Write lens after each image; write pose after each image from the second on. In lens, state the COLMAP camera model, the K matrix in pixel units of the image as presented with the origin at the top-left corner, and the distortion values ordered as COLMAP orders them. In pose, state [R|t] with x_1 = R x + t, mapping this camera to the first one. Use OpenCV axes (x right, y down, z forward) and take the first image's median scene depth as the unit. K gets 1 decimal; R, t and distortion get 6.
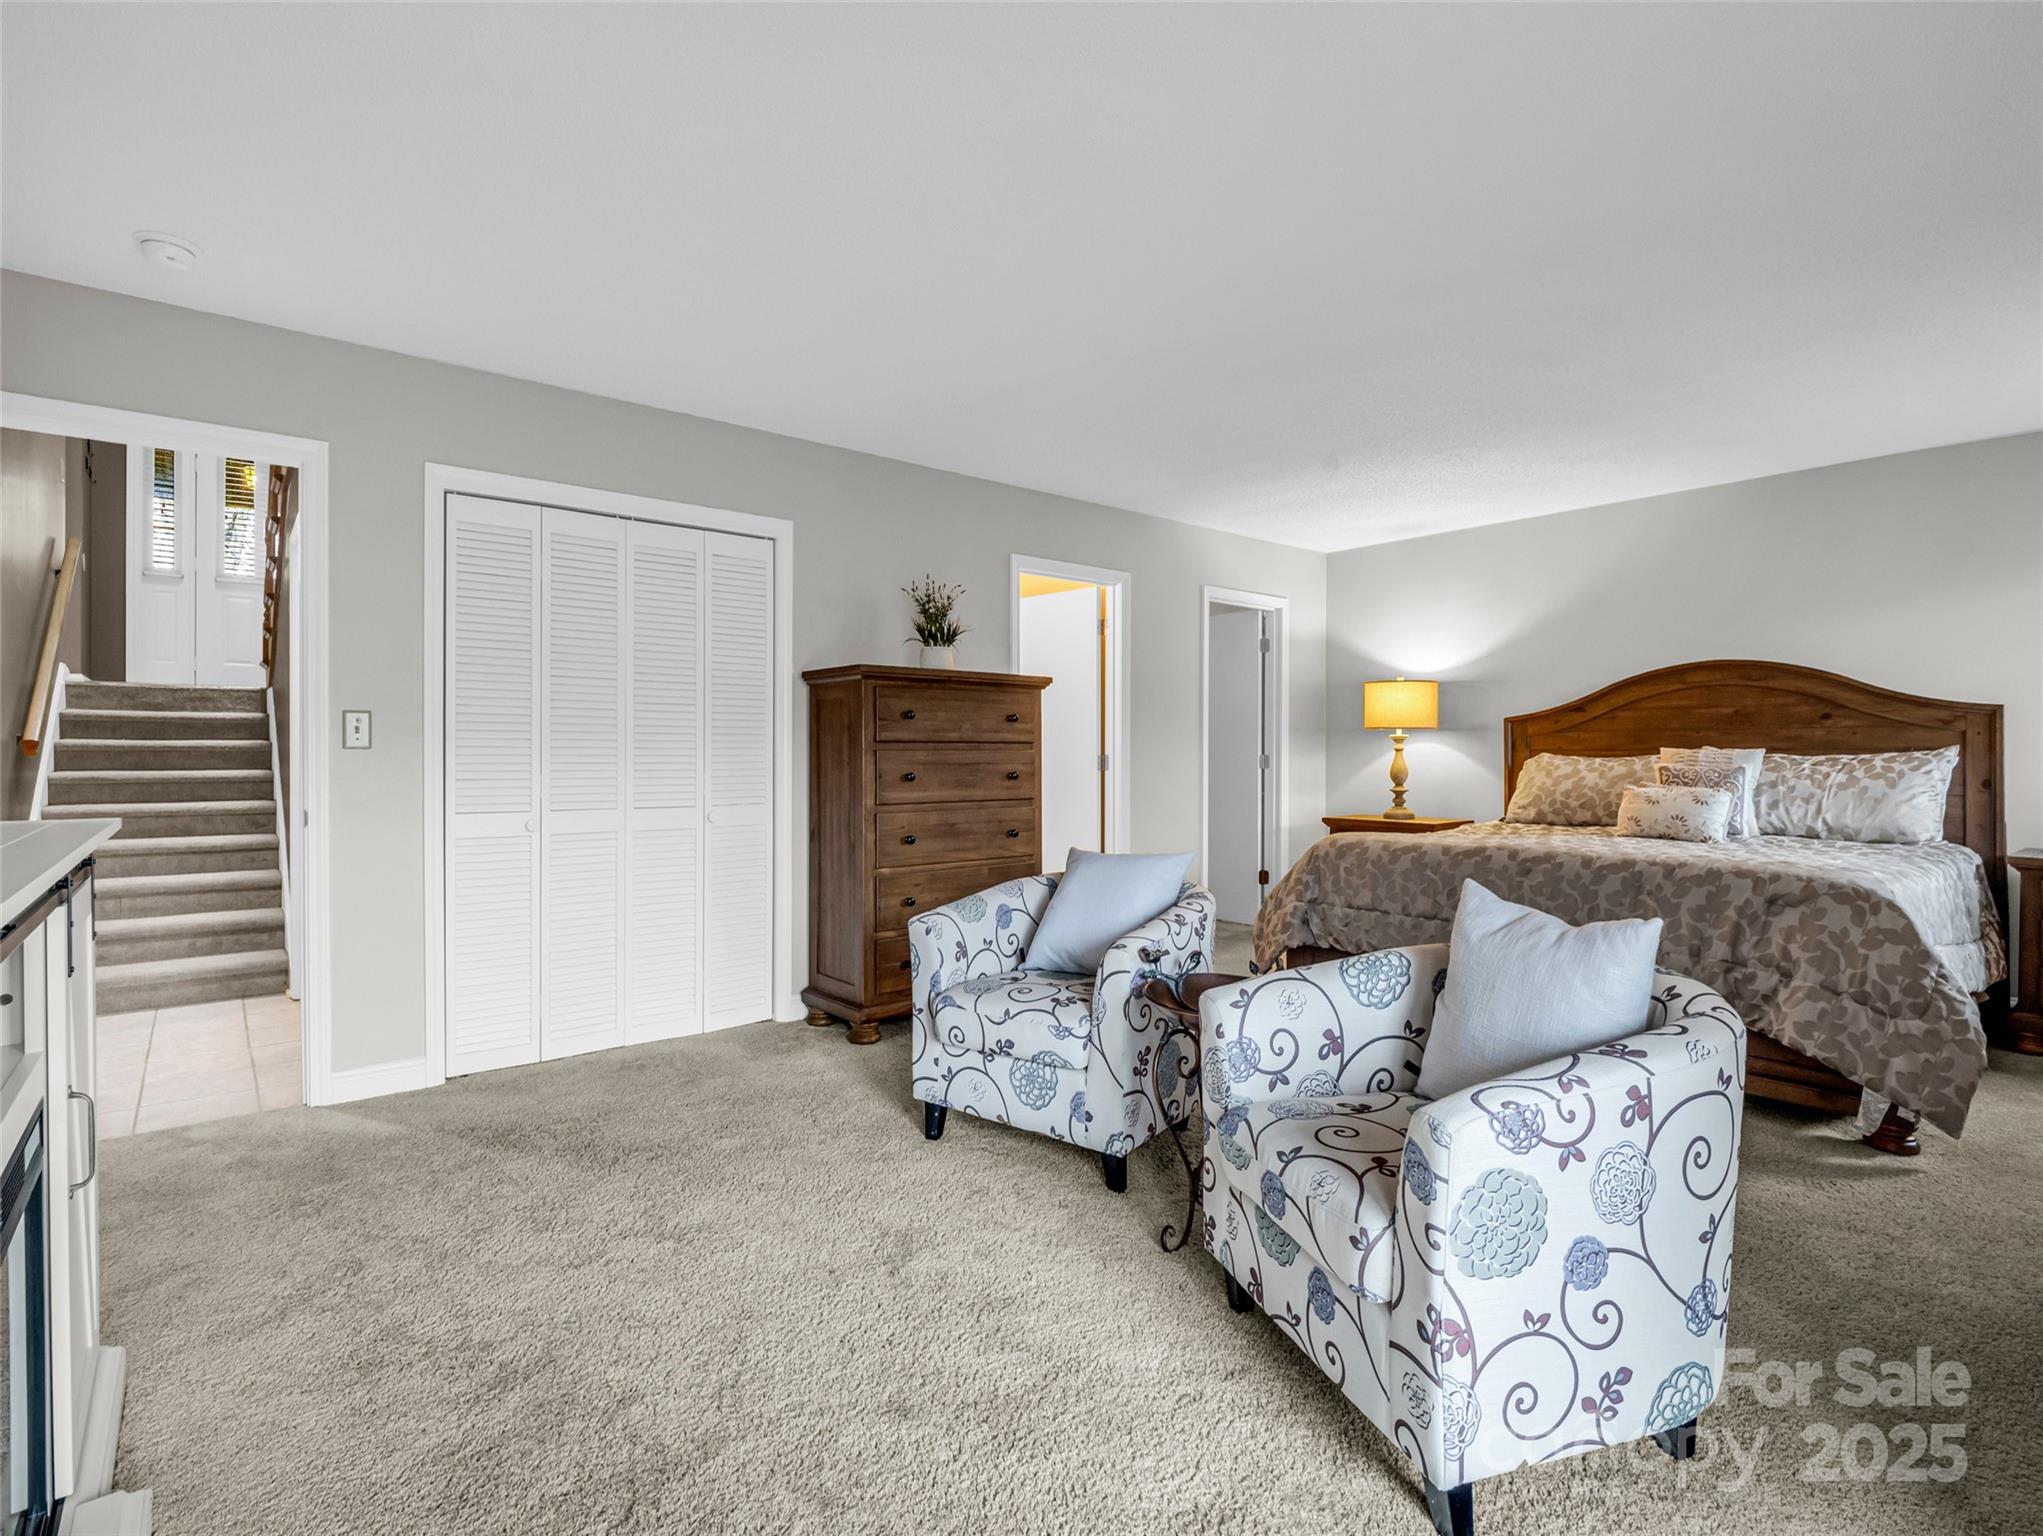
lens RADIAL K [[1007.2, 0, 1007.0], [0, 1007.2, 762.0], [0, 0, 1]] dist [-0.001220, -0.000160]
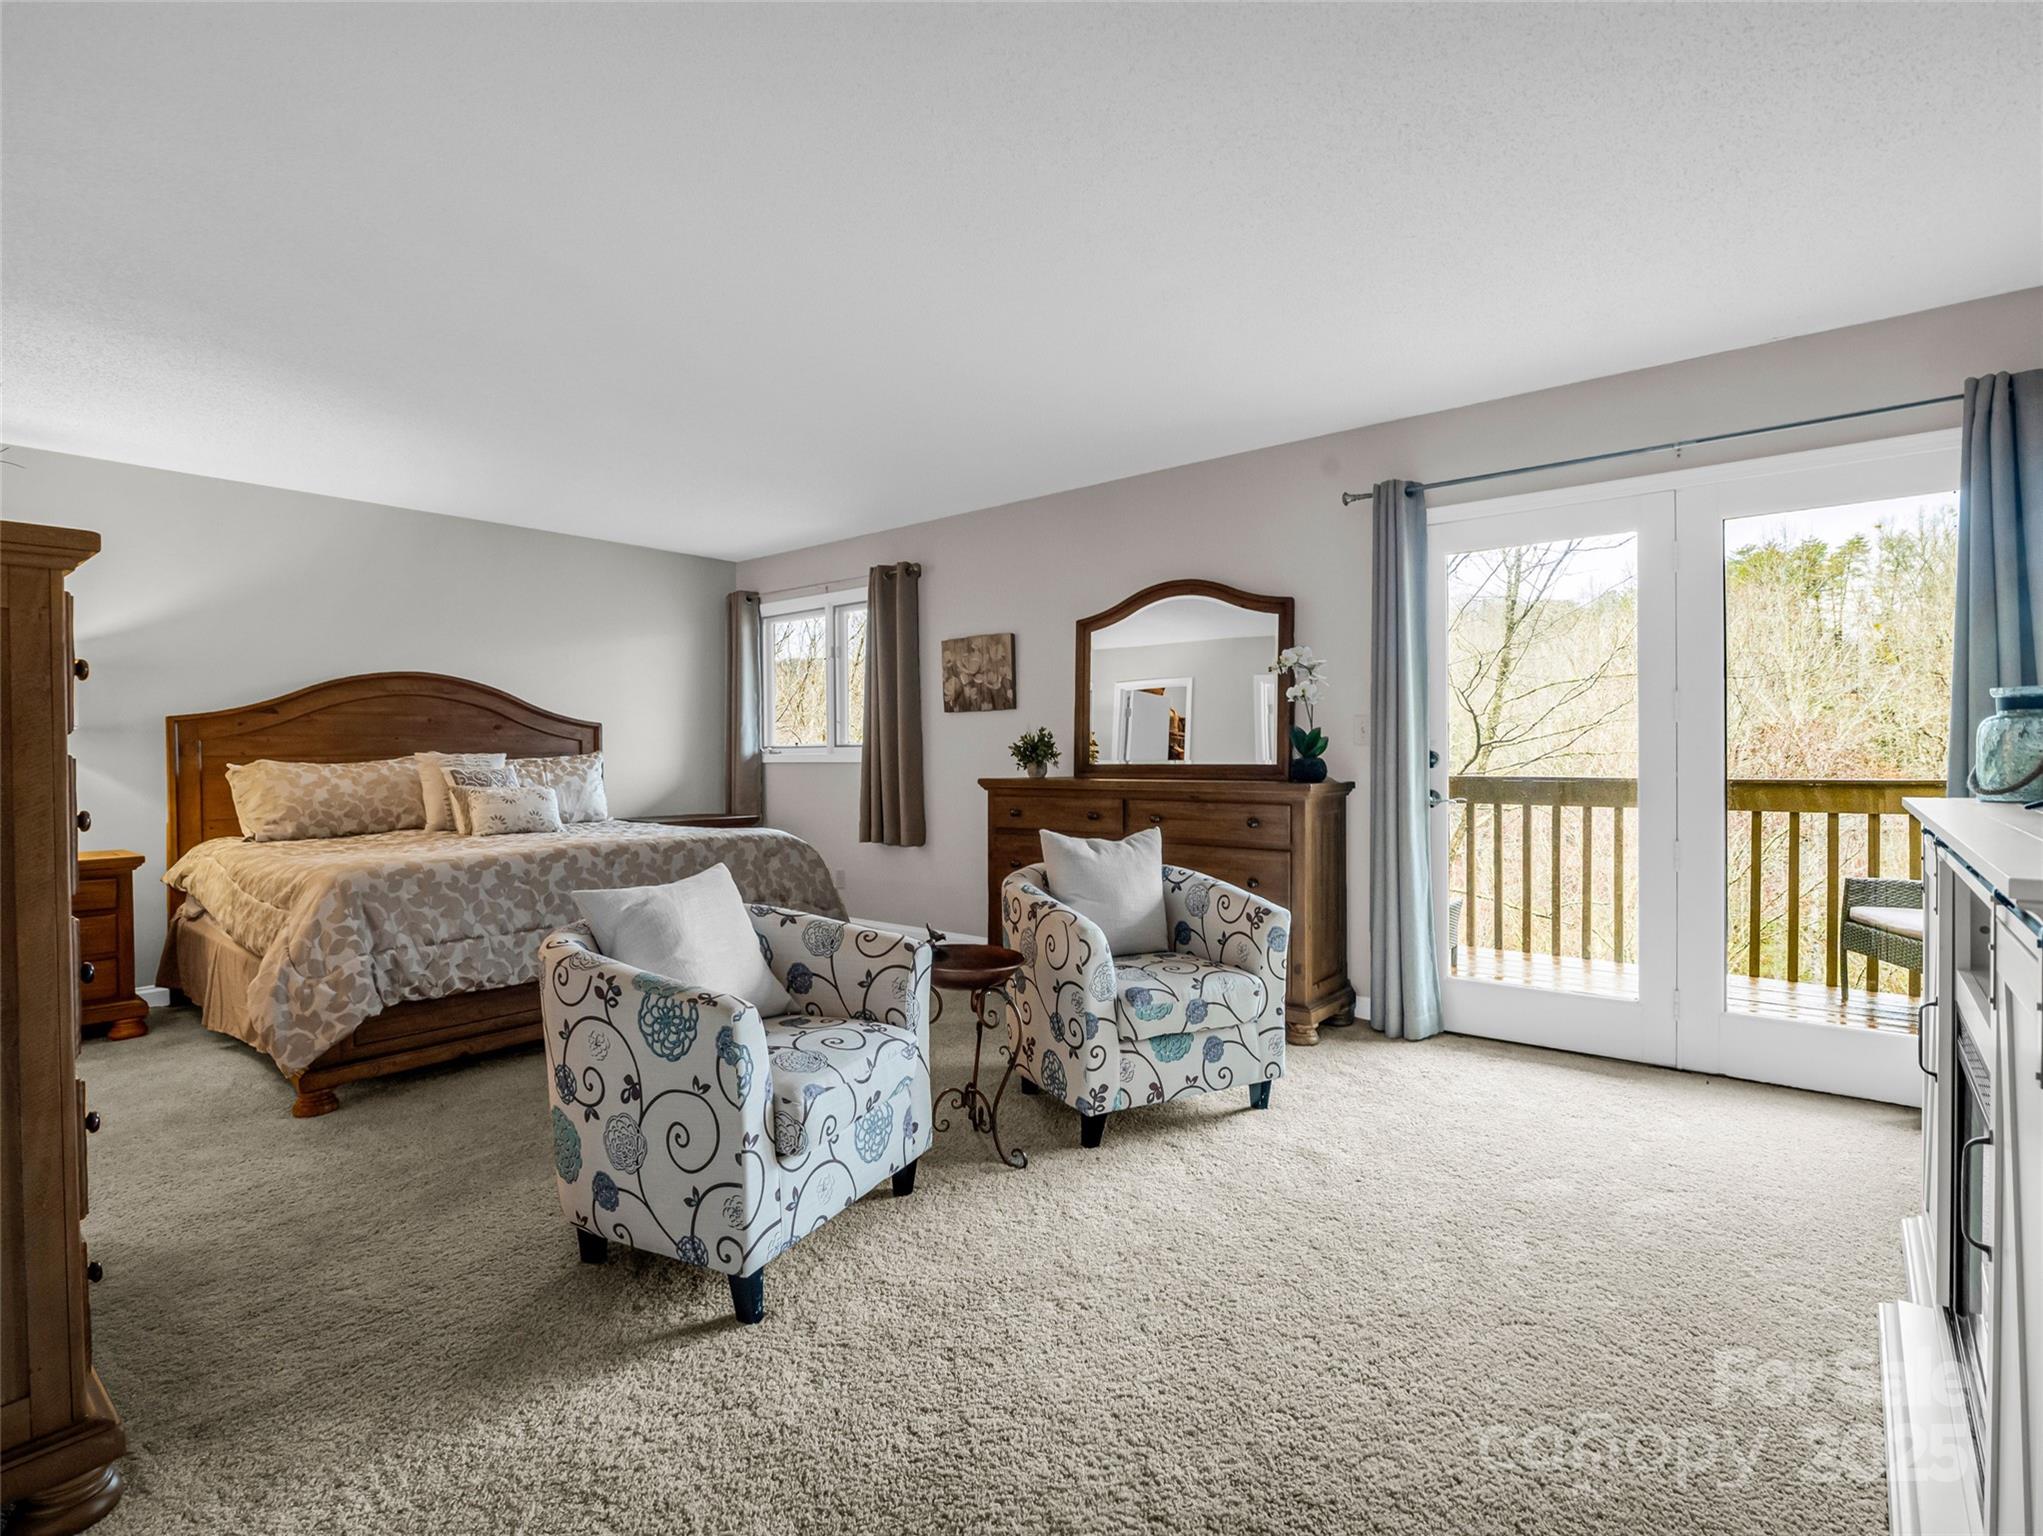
lens RADIAL K [[1007.2, 0, 1007.0], [0, 1007.2, 767.2], [0, 0, 1]] dist [-0.001220, -0.000160]
pose [[-0.208984, -0.011412, 0.977852, -0.493519], [0.018866, 0.999699, 0.015699, -0.003984], [-0.977737, 0.021729, -0.208706, 0.621980]]
